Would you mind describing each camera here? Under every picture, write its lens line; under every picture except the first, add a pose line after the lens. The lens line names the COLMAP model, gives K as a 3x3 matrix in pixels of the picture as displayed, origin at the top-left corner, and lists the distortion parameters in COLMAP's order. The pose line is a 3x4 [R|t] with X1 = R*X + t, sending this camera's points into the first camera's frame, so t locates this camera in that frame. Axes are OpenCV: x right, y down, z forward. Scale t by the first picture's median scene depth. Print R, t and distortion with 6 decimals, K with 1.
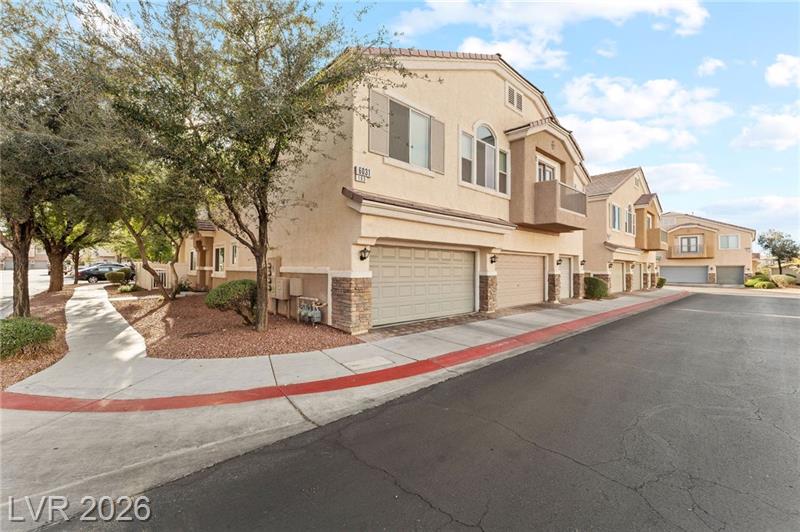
lens RADIAL K [[328.3, 0, 402.6], [0, 328.3, 264.8], [0, 0, 1]] dist [0.002593, 0.000229]
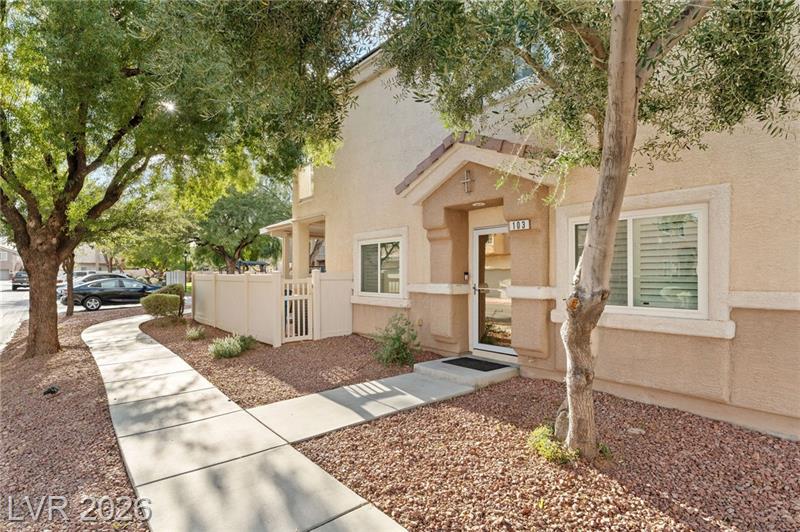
lens RADIAL K [[397.8, 0, 398.1], [0, 397.8, 272.0], [0, 0, 1]] dist [-0.003513, -0.000482]
pose [[0.998983, -0.003174, -0.044971, -0.625754], [0.003104, 0.999994, -0.001606, -0.006281], [0.044975, 0.001465, 0.998987, 0.566504]]
